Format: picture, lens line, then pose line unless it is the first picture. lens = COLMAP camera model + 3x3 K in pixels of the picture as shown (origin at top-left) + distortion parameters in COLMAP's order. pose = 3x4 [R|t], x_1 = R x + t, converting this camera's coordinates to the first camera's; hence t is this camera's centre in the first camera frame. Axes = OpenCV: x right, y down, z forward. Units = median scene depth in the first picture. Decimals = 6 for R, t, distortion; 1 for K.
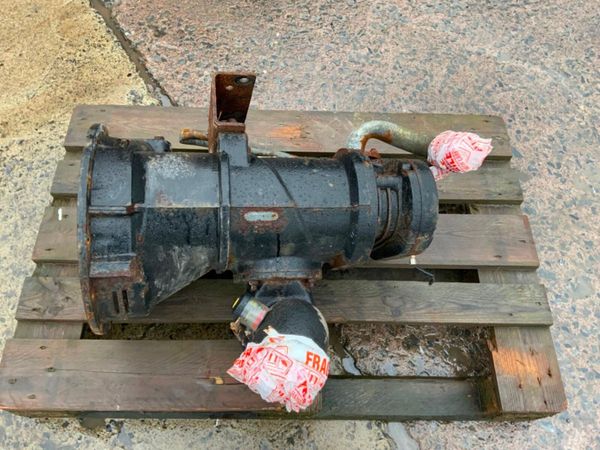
lens RADIAL K [[498.9, 0, 300.0], [0, 498.9, 225.0], [0, 0, 1]] dist [0.086973, -0.163454]
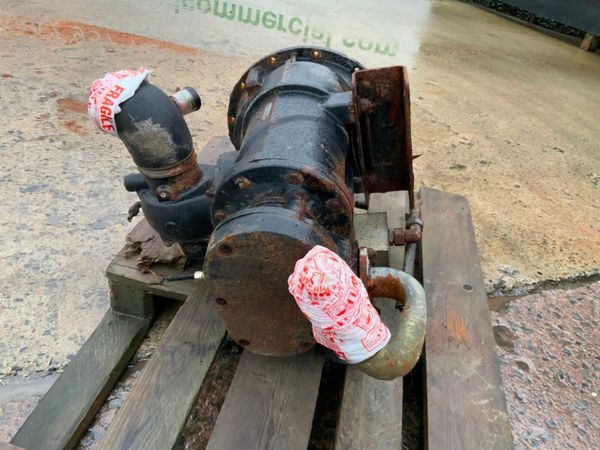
lens RADIAL K [[498.9, 0, 300.0], [0, 498.9, 225.0], [0, 0, 1]] dist [0.086973, -0.163454]
pose [[-0.186101, 0.503413, -0.843766, 0.685969], [-0.934538, 0.174422, 0.310187, -0.273331], [0.303323, 0.846258, 0.437999, 0.562909]]
